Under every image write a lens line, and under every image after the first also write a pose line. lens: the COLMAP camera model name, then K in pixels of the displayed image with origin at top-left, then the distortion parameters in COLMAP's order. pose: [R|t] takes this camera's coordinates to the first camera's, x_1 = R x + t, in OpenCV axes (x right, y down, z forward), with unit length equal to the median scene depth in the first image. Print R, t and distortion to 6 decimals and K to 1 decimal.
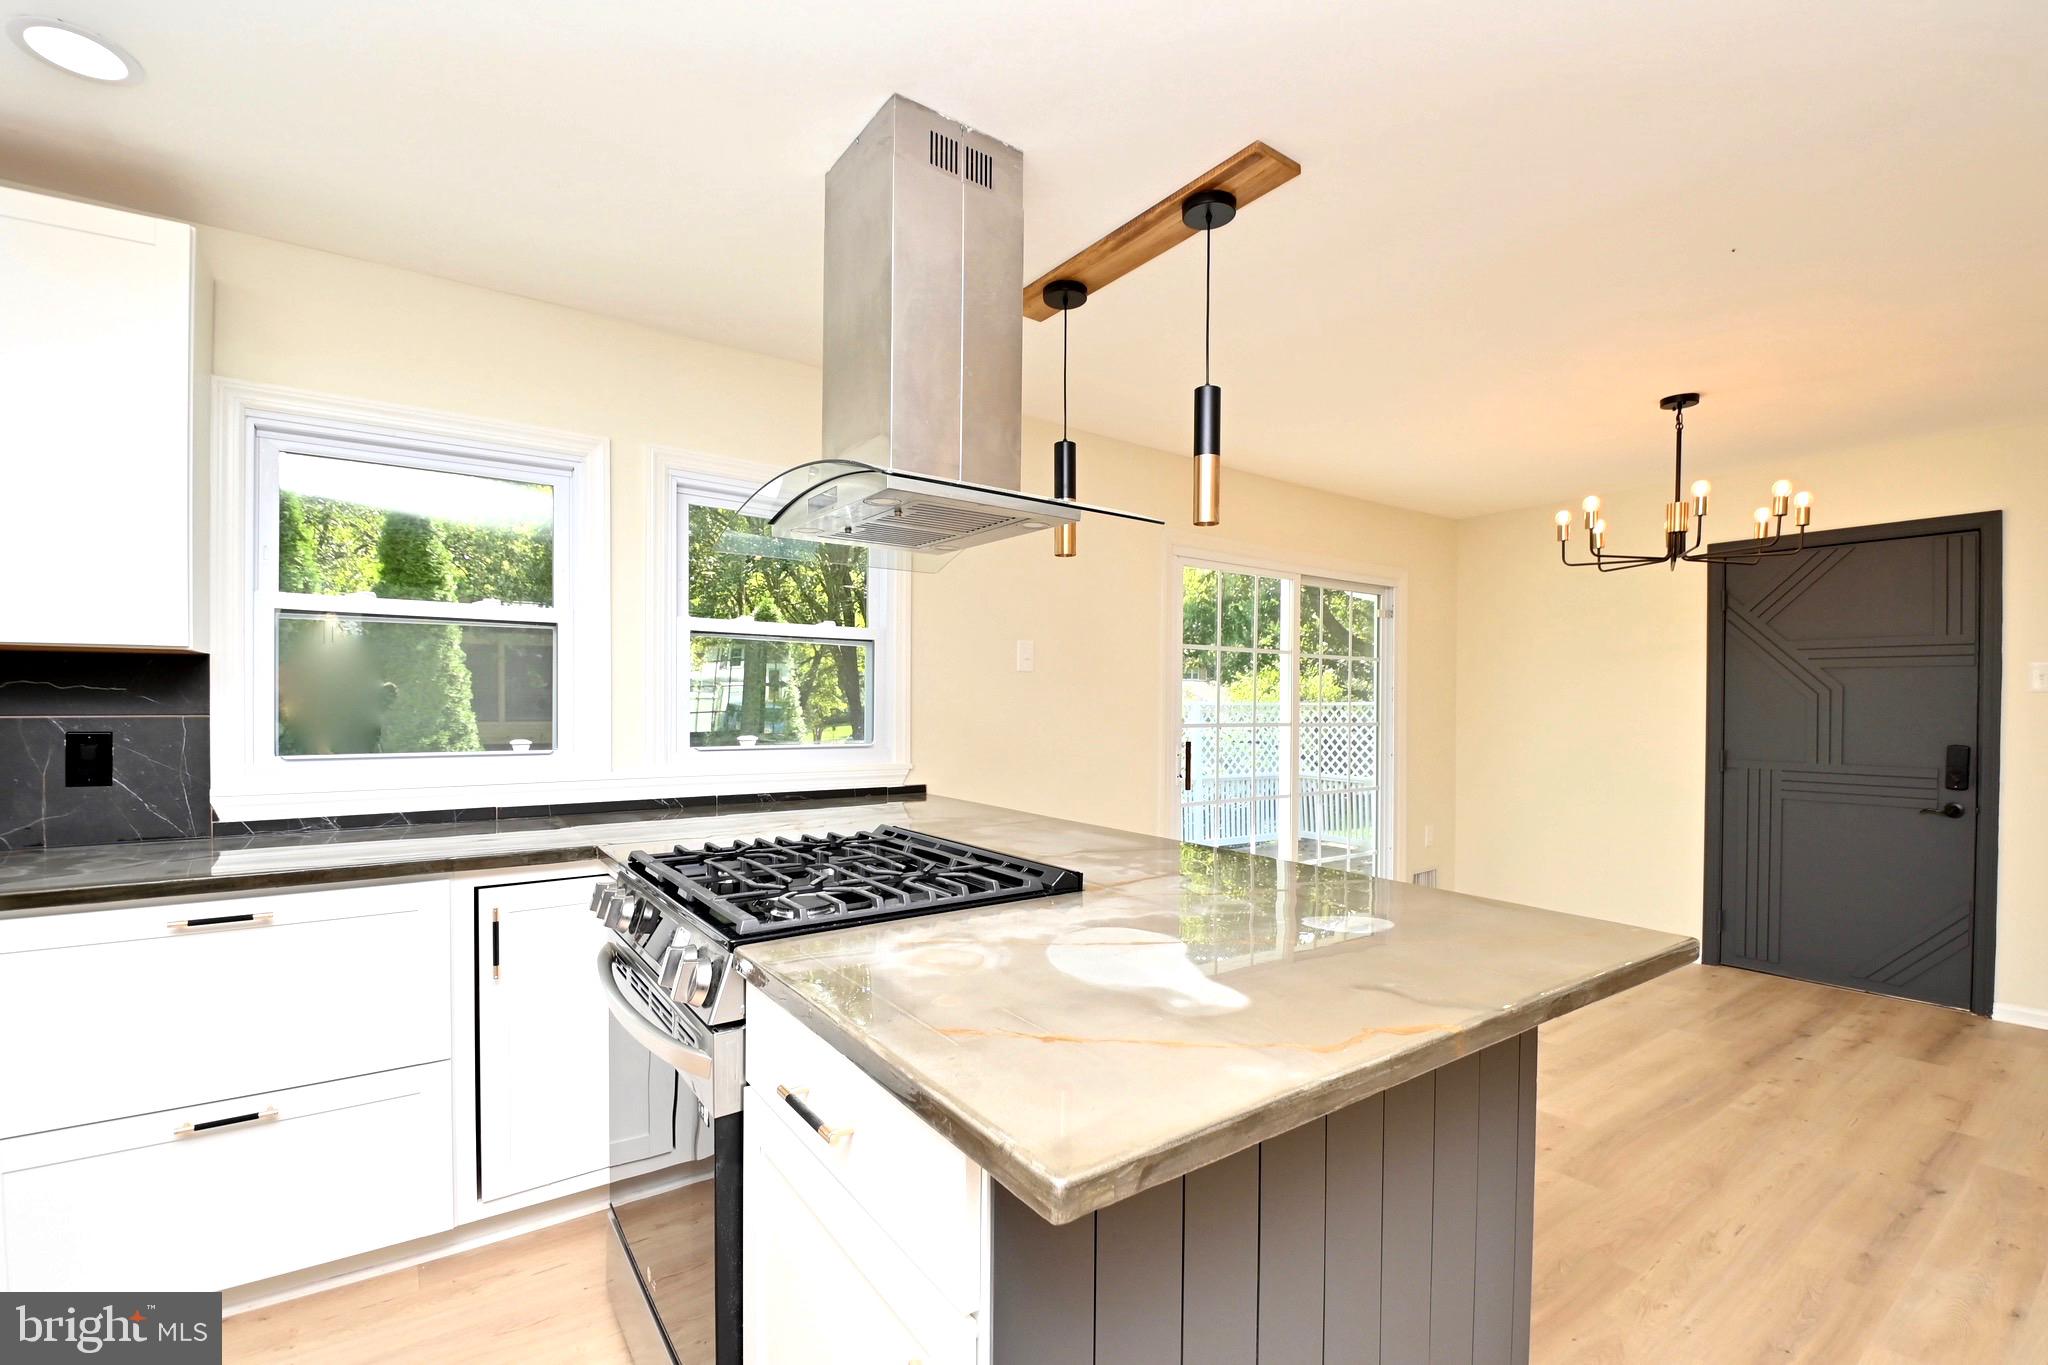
lens RADIAL K [[900.1, 0, 1054.6], [0, 900.1, 712.5], [0, 0, 1]] dist [0.011679, -0.017874]
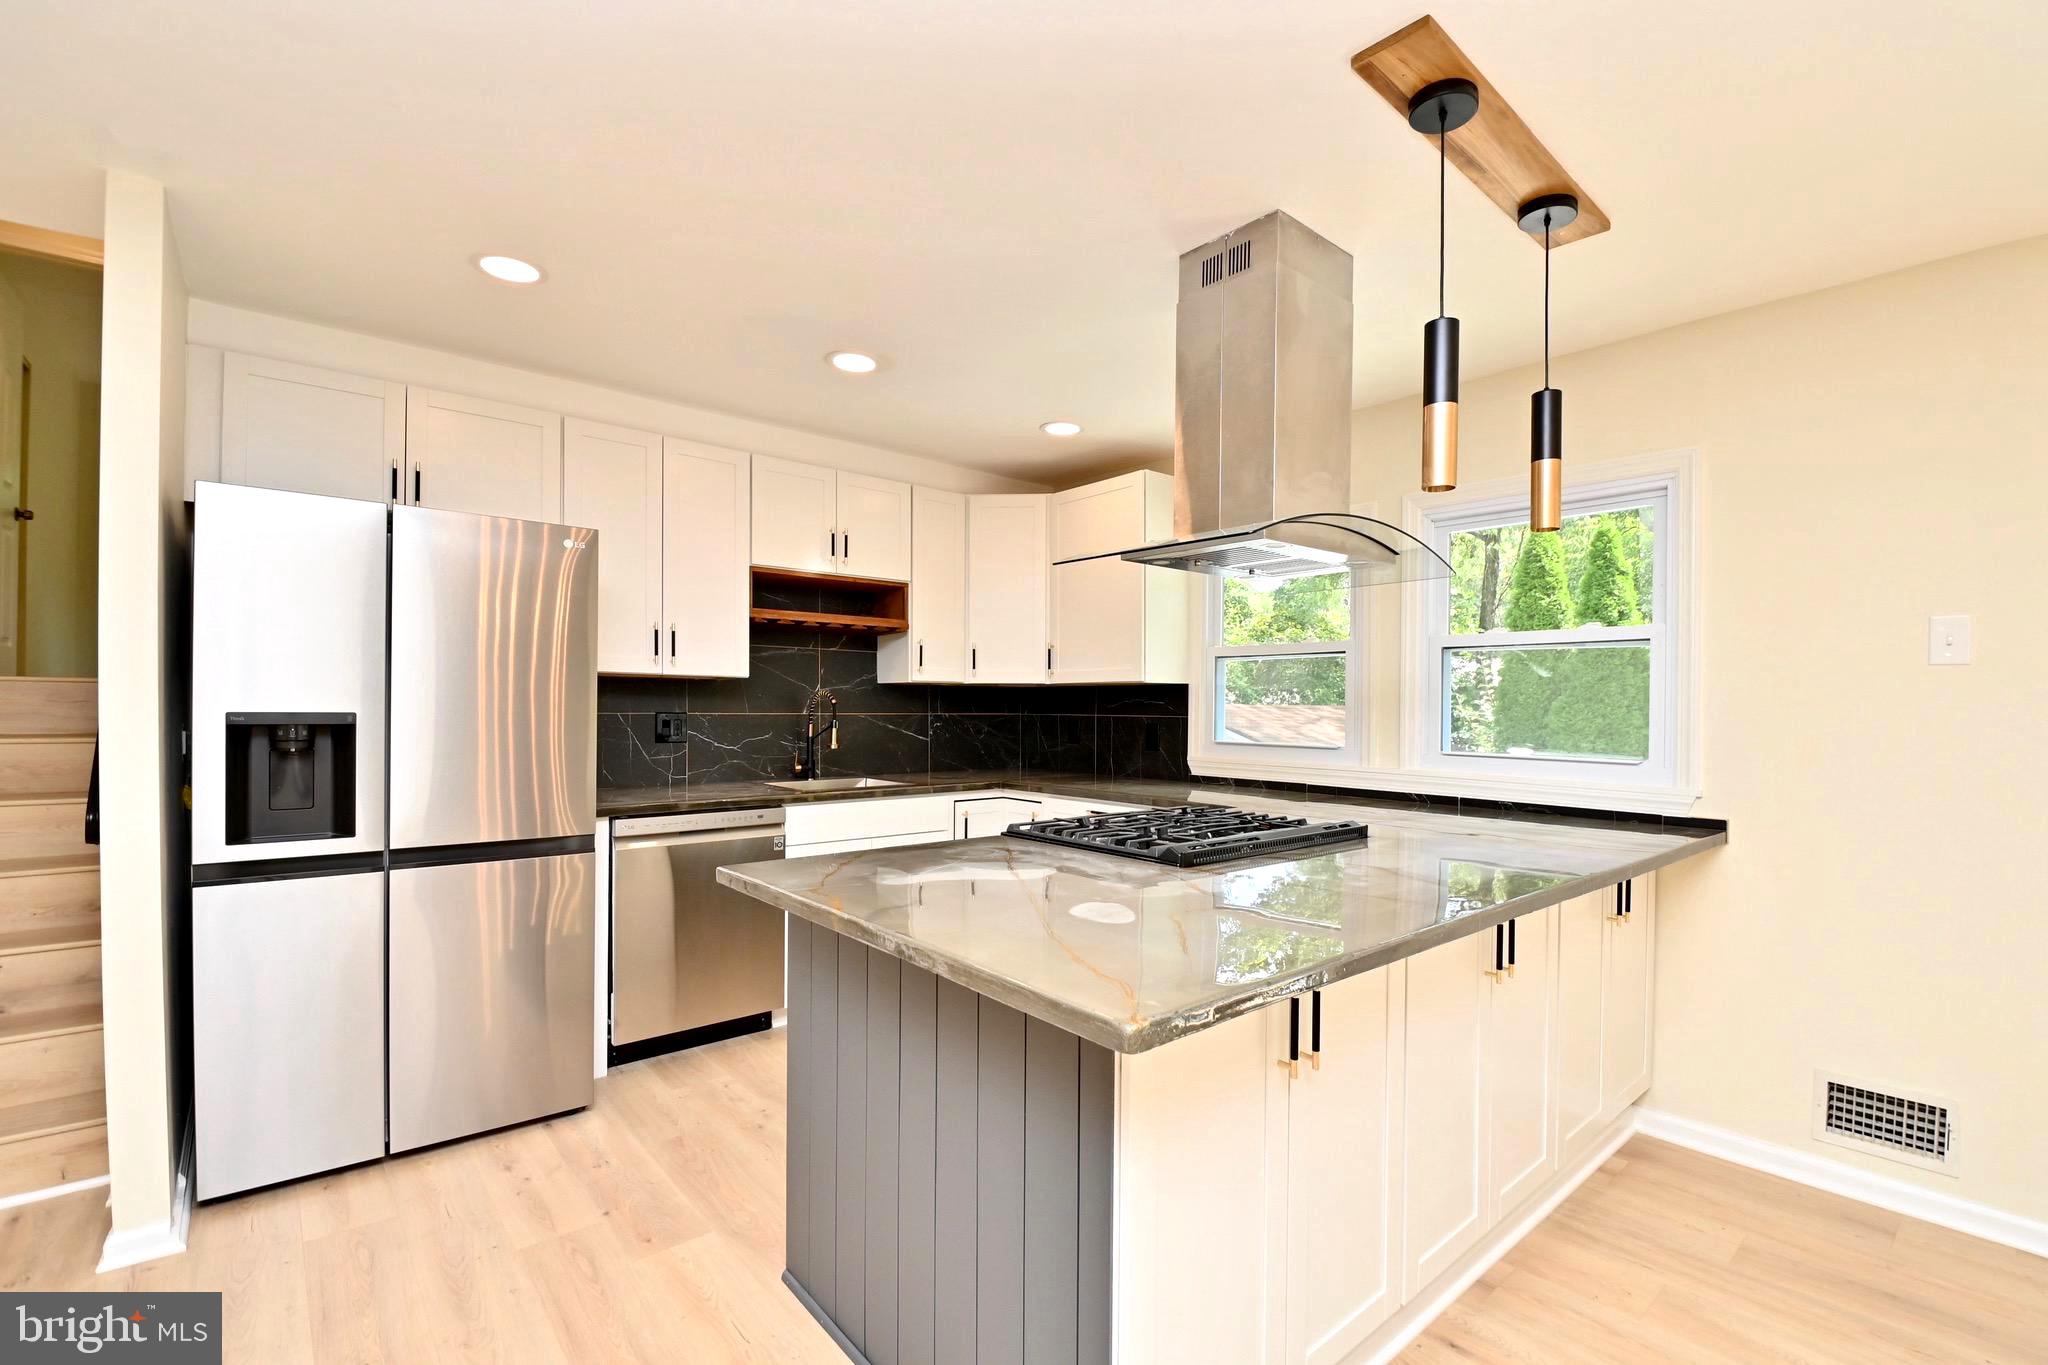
lens RADIAL K [[900.1, 0, 1035.0], [0, 900.1, 711.2], [0, 0, 1]] dist [0.011679, -0.017874]
pose [[0.070822, 0.000662, -0.997489, 0.607017], [-0.019547, 0.999809, -0.000724, -0.000032], [0.997297, 0.019549, 0.070821, 0.368584]]
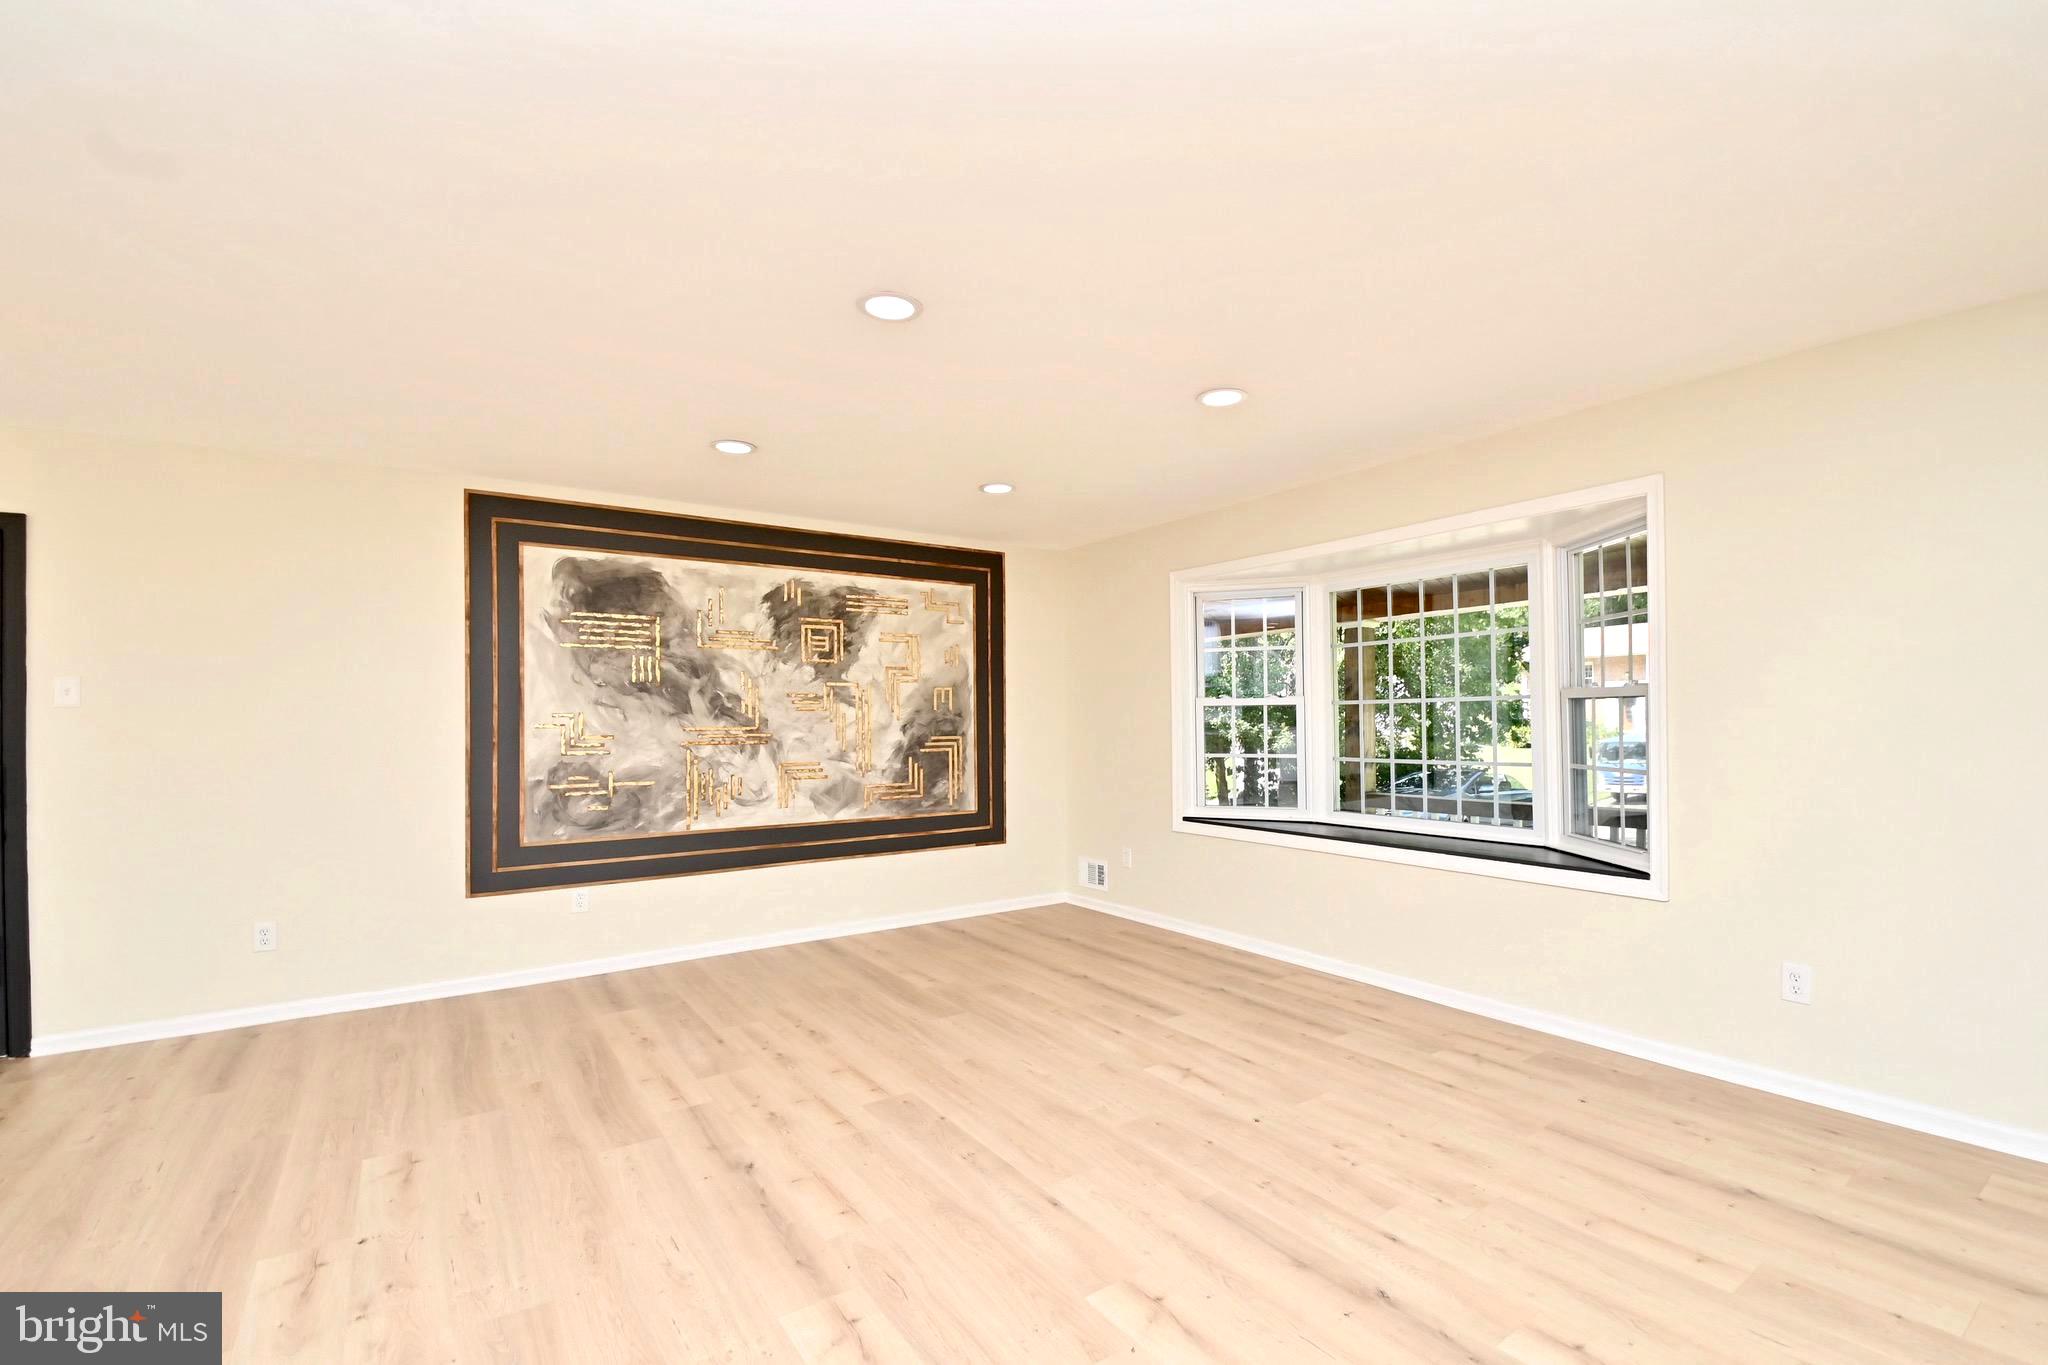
lens RADIAL K [[900.1, 0, 1040.0], [0, 900.1, 709.0], [0, 0, 1]] dist [0.011679, -0.017874]
pose [[0.031001, -0.000564, 0.999519, 0.185556], [0.018761, 0.999824, -0.000018, -0.001337], [-0.999343, 0.018753, 0.031006, -0.110175]]
